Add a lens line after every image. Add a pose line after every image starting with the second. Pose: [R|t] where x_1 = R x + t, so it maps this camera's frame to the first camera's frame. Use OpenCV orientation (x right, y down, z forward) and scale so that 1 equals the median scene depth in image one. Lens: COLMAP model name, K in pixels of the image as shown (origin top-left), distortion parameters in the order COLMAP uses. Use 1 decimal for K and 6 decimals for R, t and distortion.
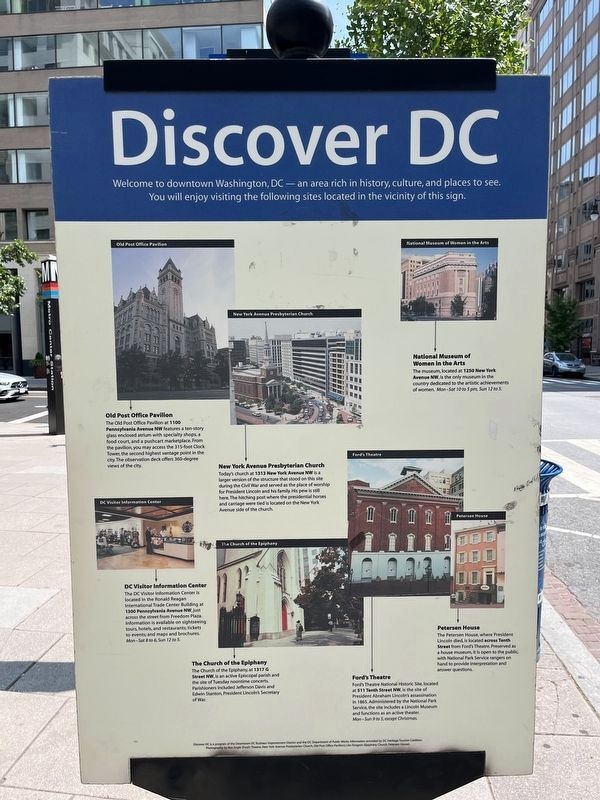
lens RADIAL K [[604.7, 0, 299.9], [0, 604.7, 399.0], [0, 0, 1]] dist [0.032919, -0.009478]
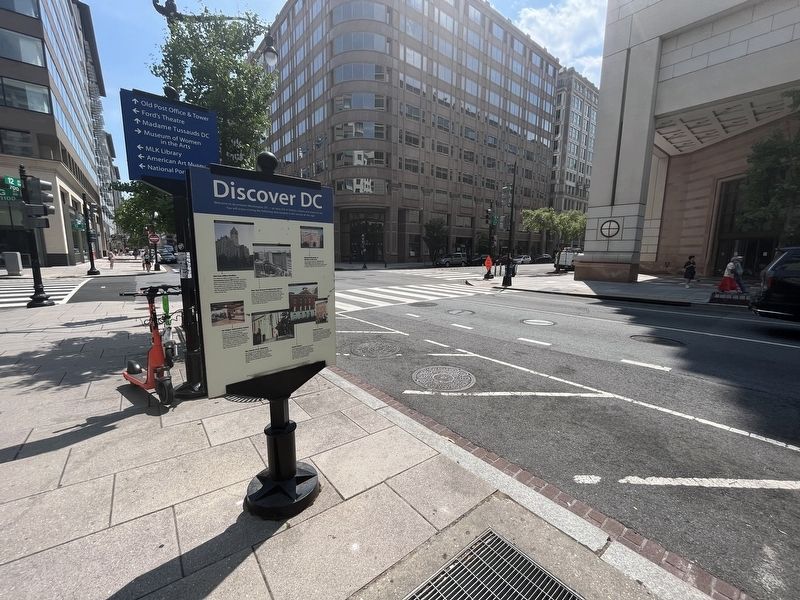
lens RADIAL K [[323.4, 0, 399.2], [0, 323.4, 301.9], [0, 0, 1]] dist [-0.000594, -0.000024]
pose [[0.736389, -0.088186, 0.670786, -0.735969], [0.044228, 0.995623, 0.082338, 0.063252], [-0.675111, -0.030966, 0.737066, -0.865307]]
